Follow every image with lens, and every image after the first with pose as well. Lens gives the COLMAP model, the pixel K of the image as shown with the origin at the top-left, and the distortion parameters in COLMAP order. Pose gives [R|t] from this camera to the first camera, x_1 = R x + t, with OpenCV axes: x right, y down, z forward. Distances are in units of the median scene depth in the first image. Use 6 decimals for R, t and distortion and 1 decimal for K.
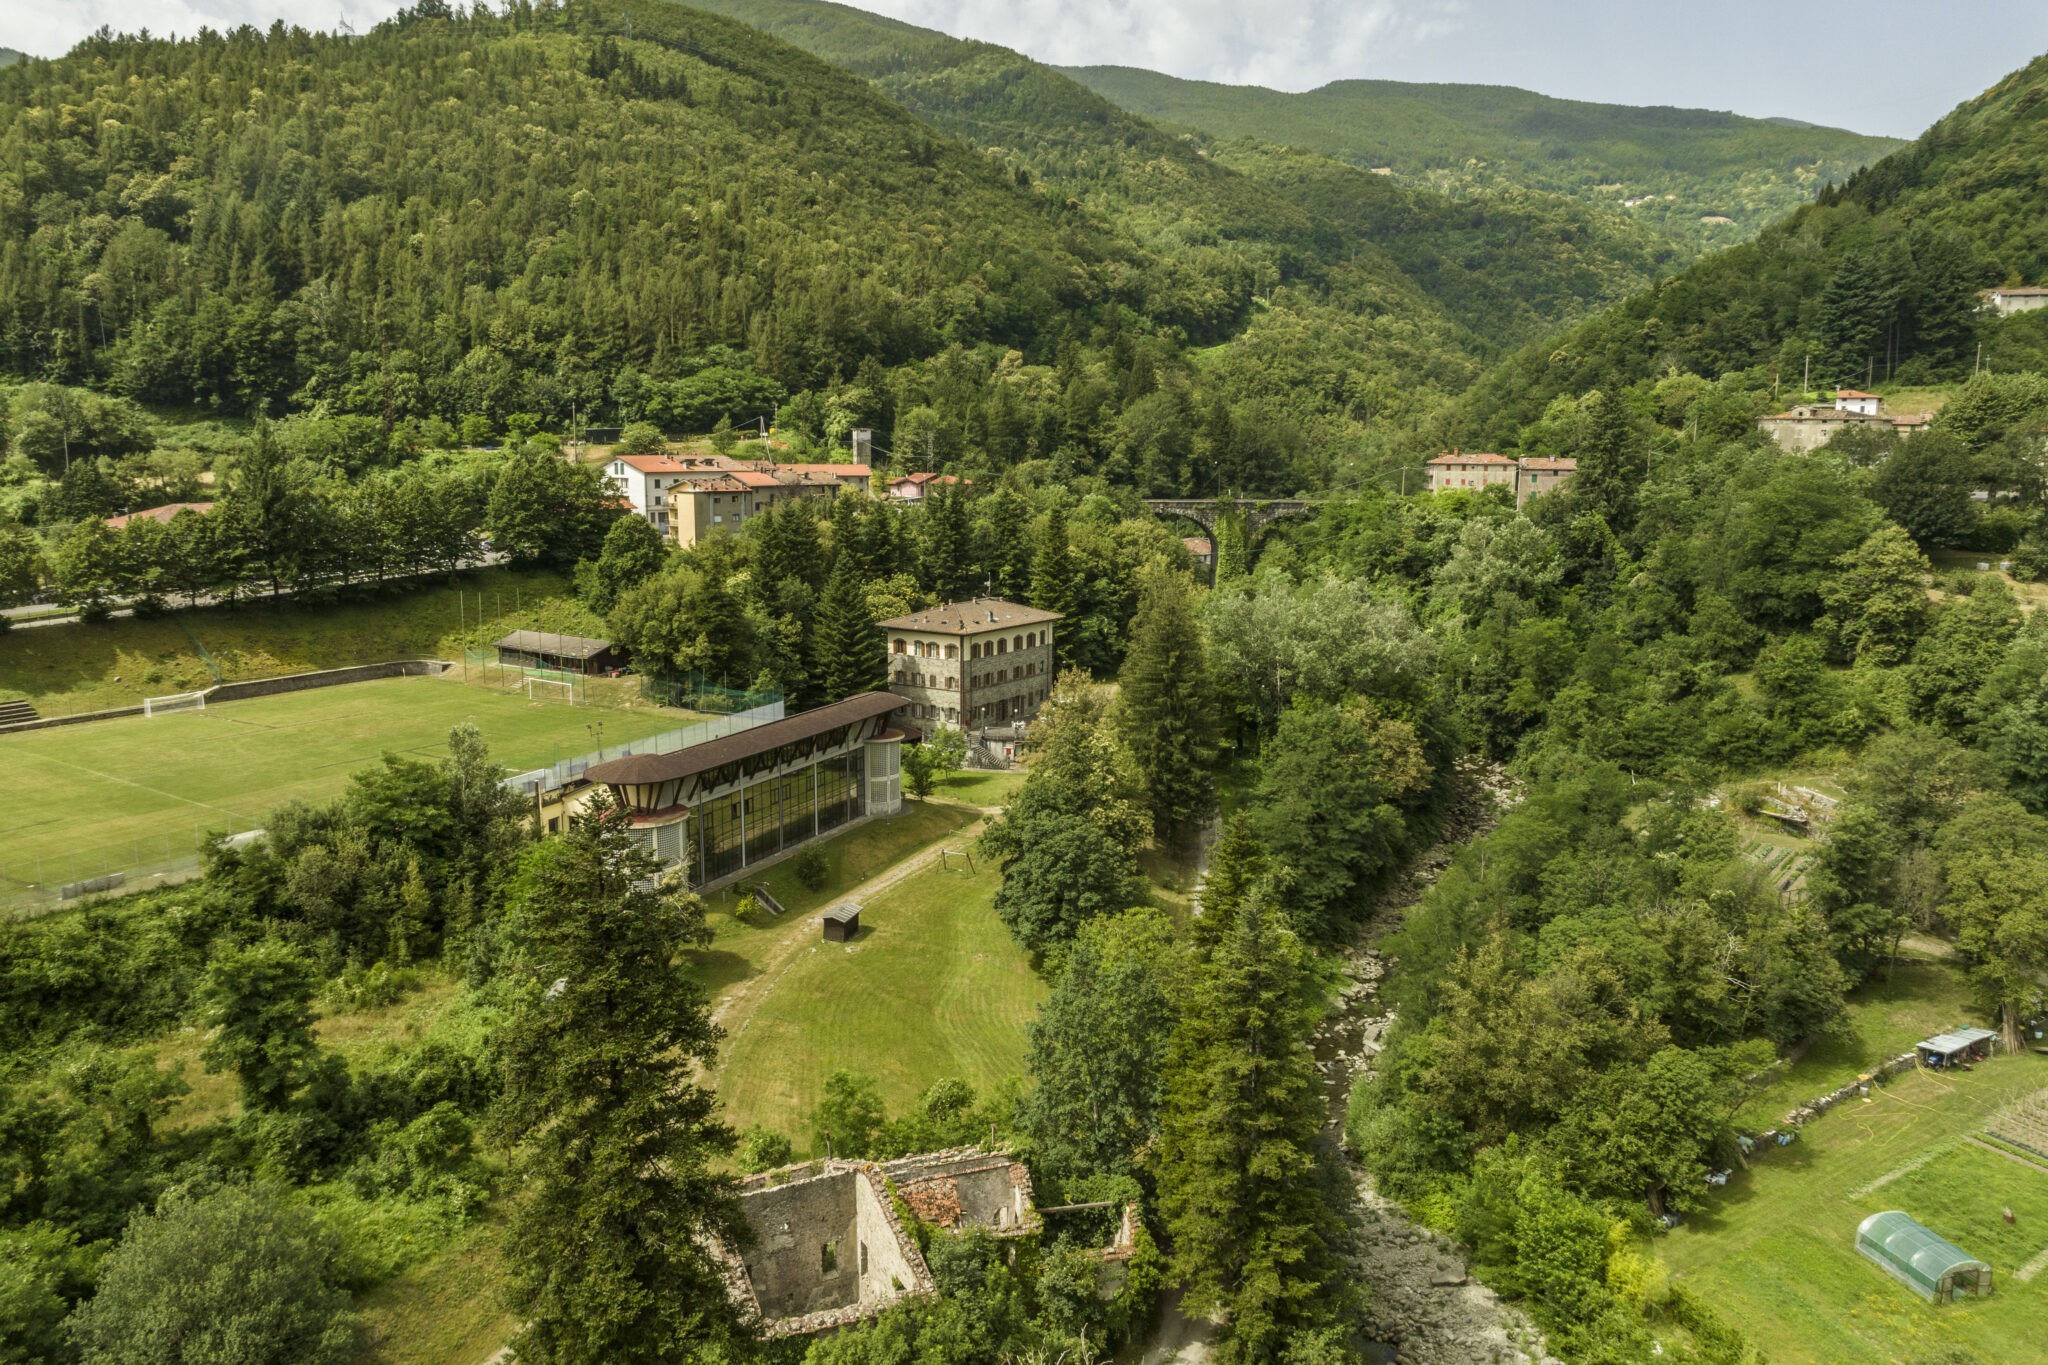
lens RADIAL K [[1443.3, 0, 1022.6], [0, 1443.3, 681.7], [0, 0, 1]] dist [-0.049158, 0.021166]
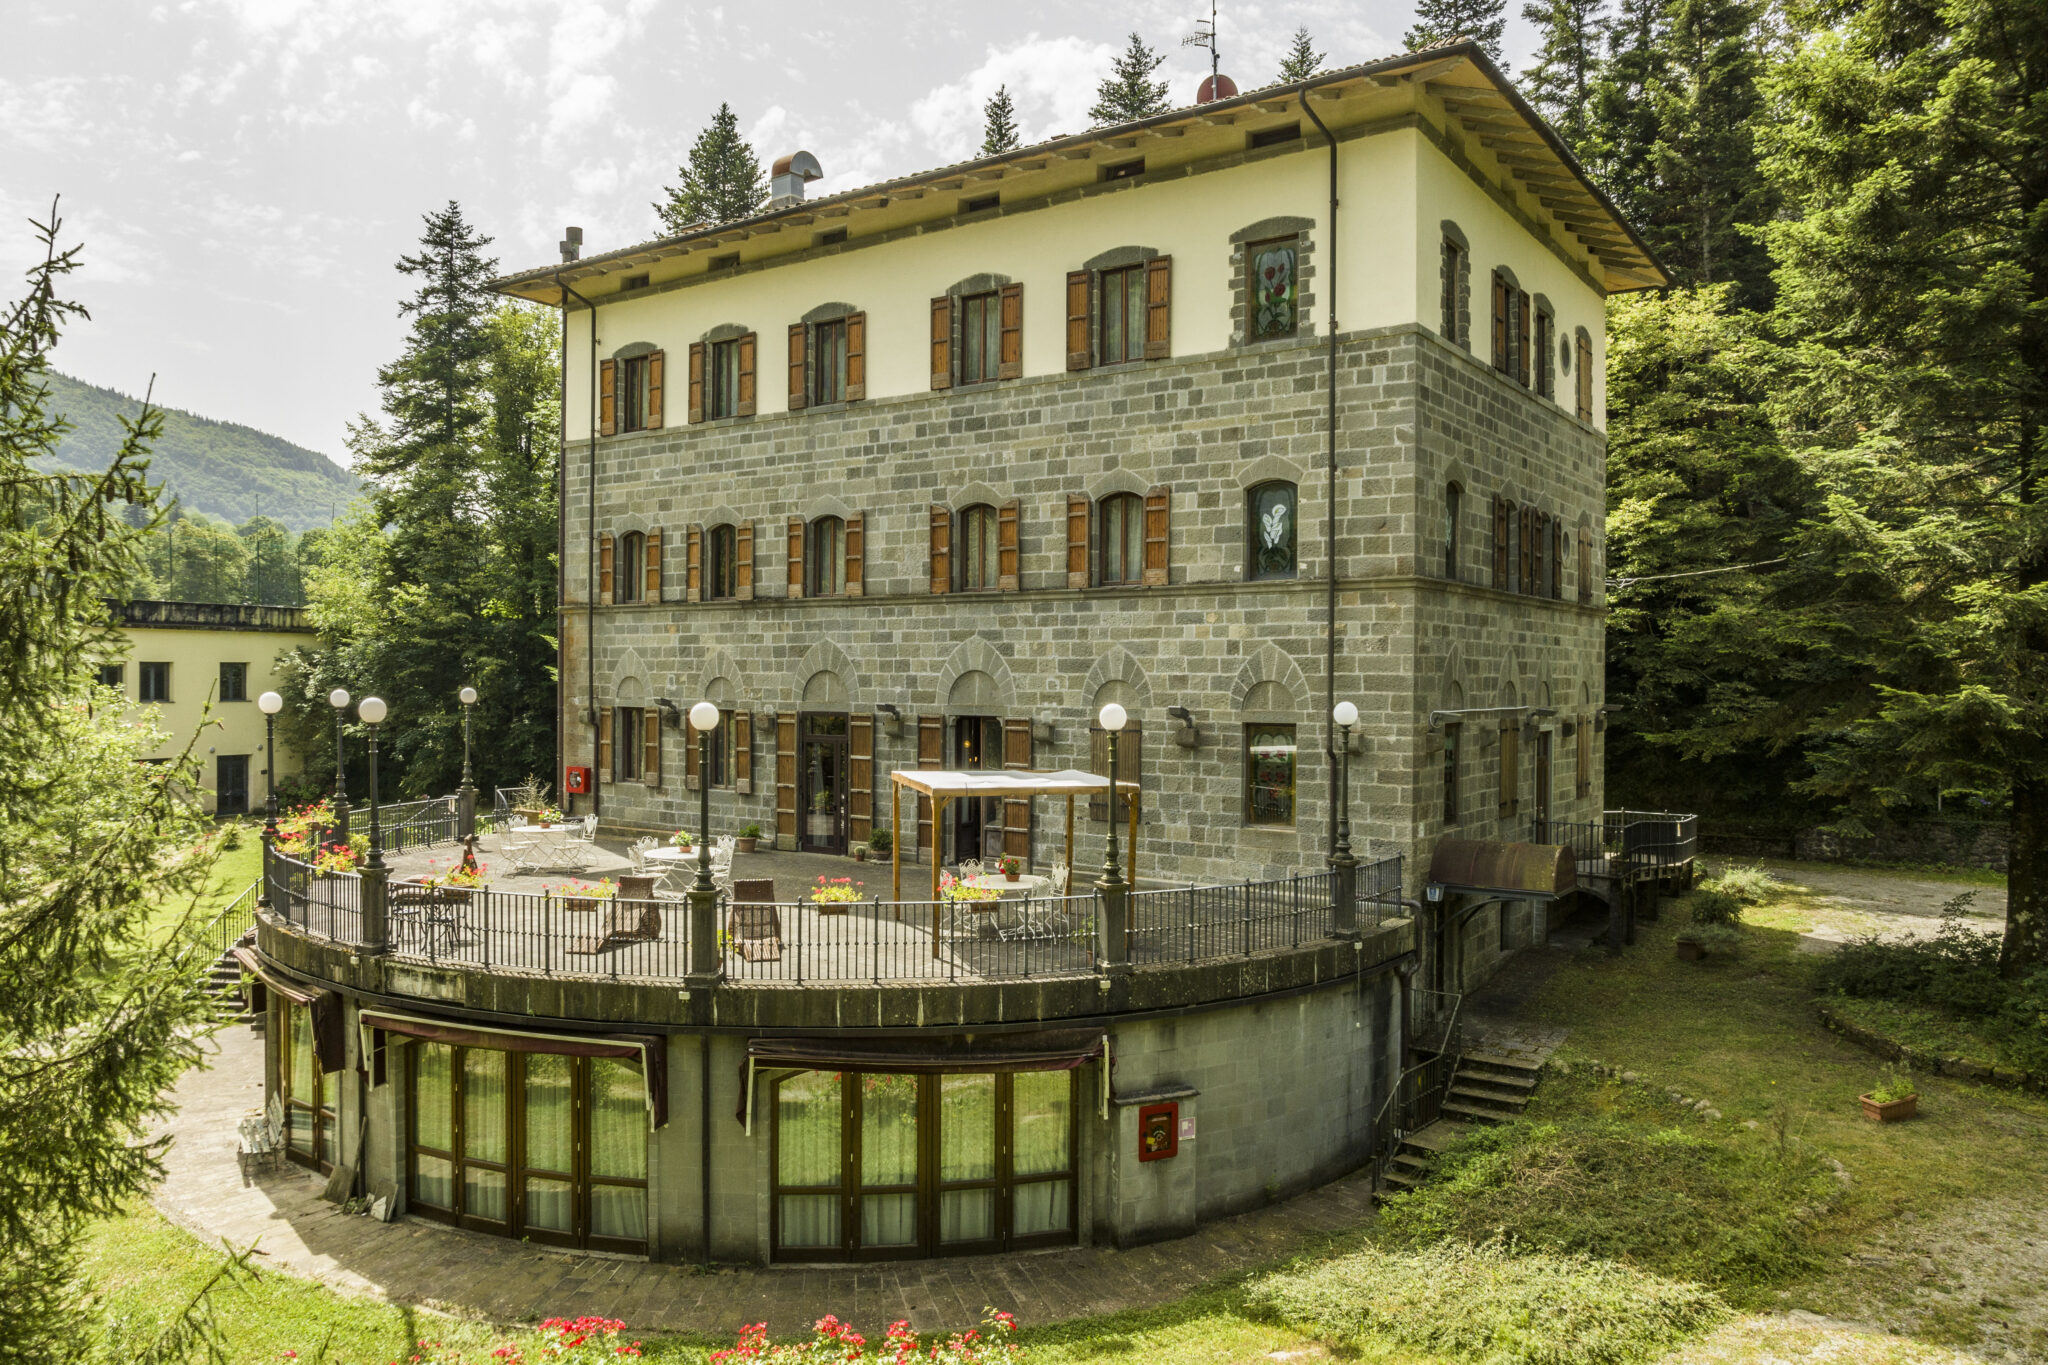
lens RADIAL K [[1443.3, 0, 1035.0], [0, 1443.3, 688.9], [0, 0, 1]] dist [-0.049158, 0.021166]
pose [[-0.017112, 0.002872, -0.999849, 0.102135], [-0.168757, 0.985641, 0.005719, 0.004162], [0.985509, 0.168830, -0.016382, 0.754380]]
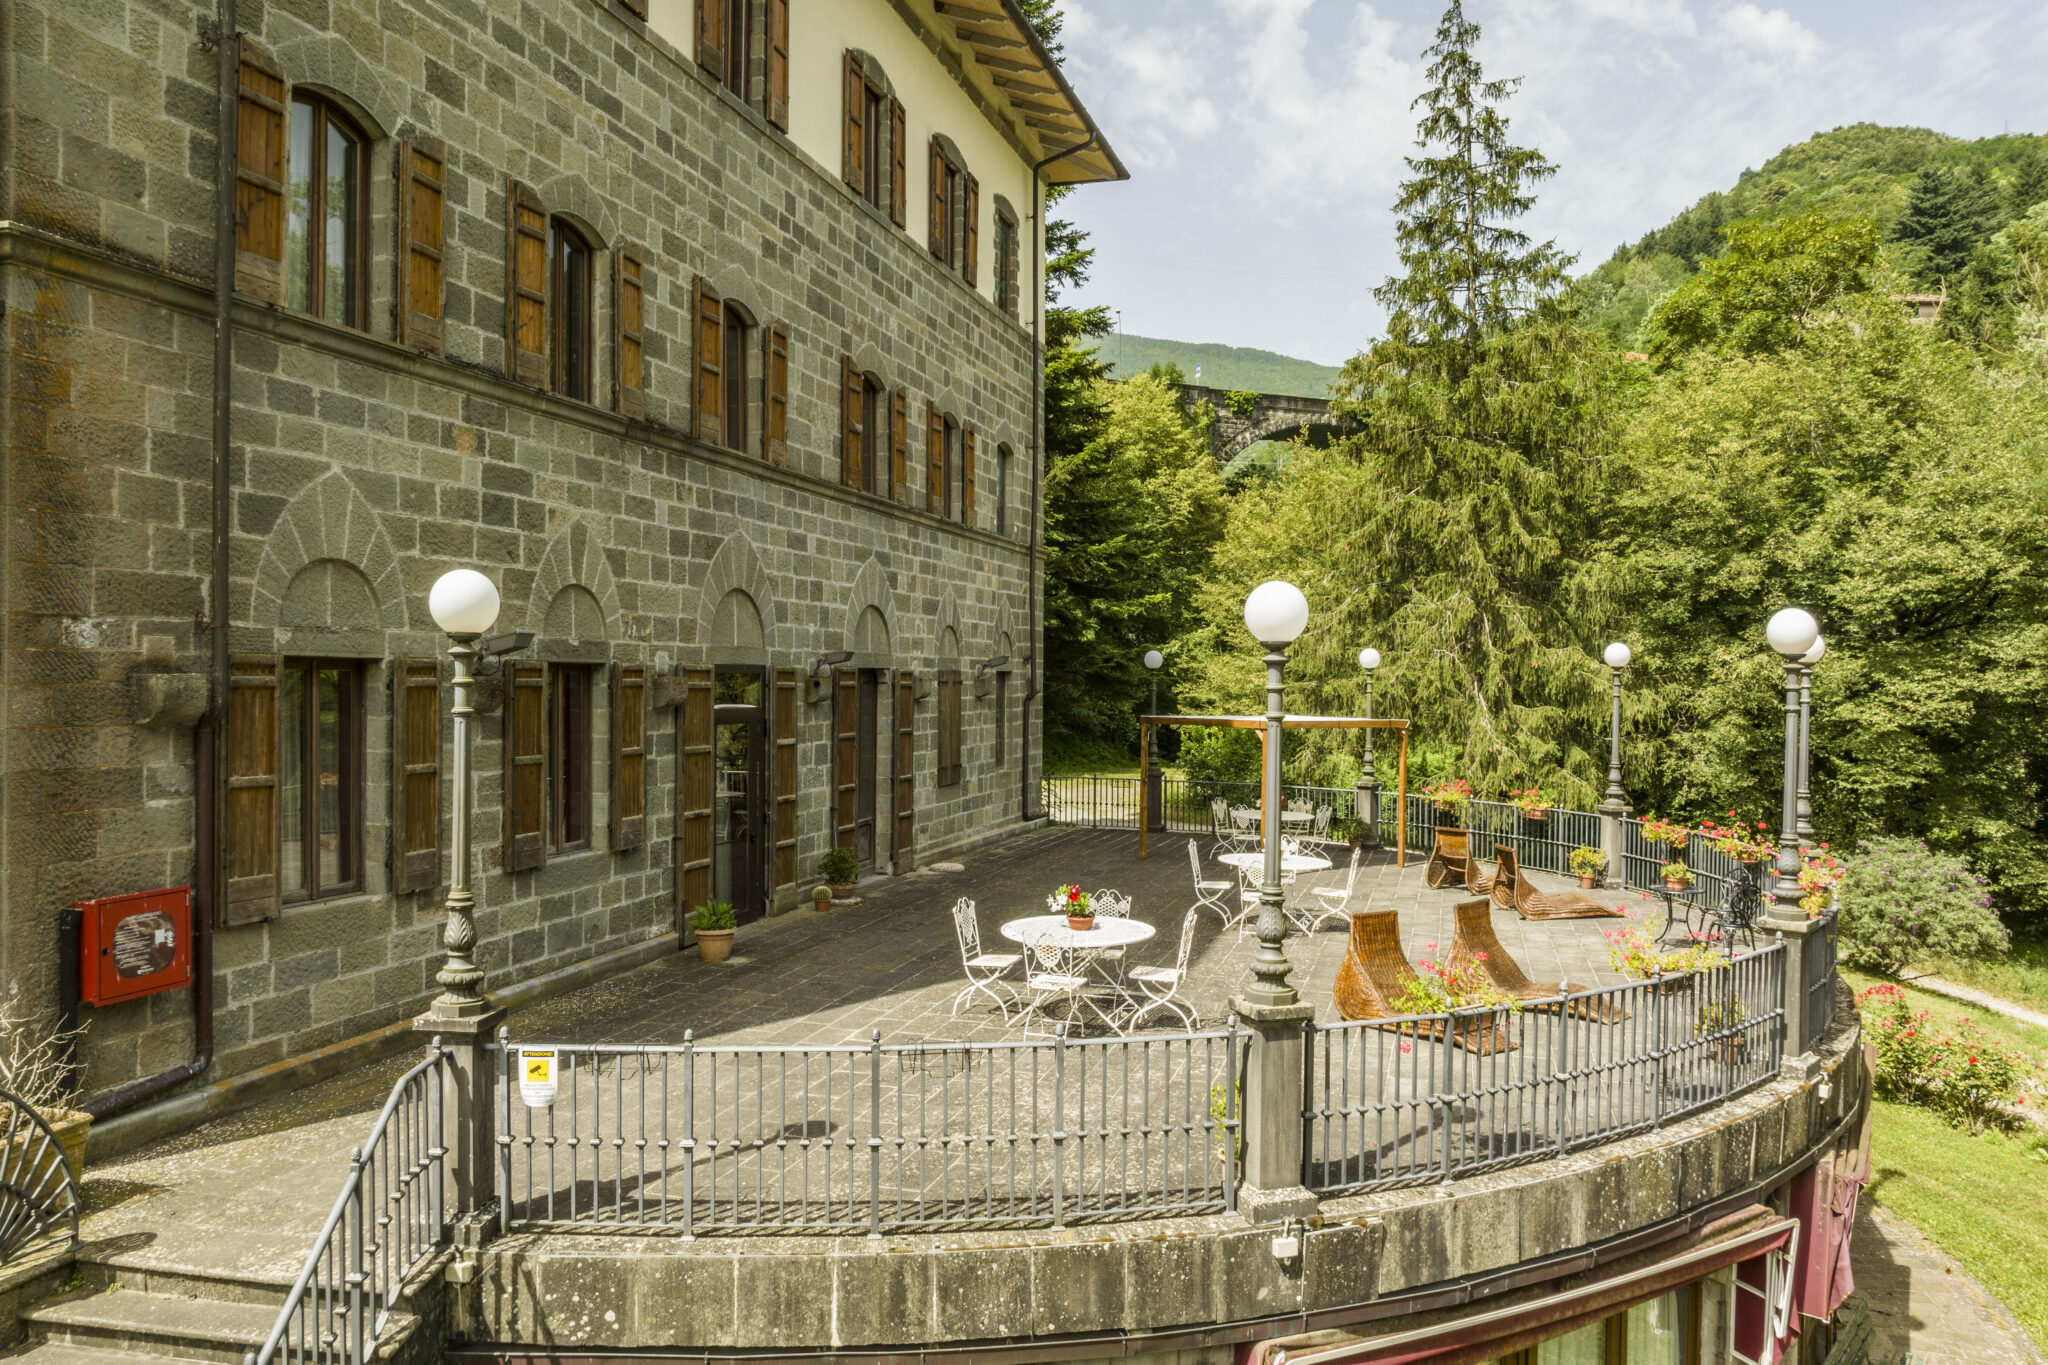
lens RADIAL K [[1443.3, 0, 1020.6], [0, 1443.3, 684.6], [0, 0, 1]] dist [-0.049158, 0.021166]
pose [[0.957267, 0.002126, 0.289198, -0.016683], [0.042782, 0.987930, -0.148873, 0.019809], [-0.286024, 0.154883, 0.945622, 0.675416]]
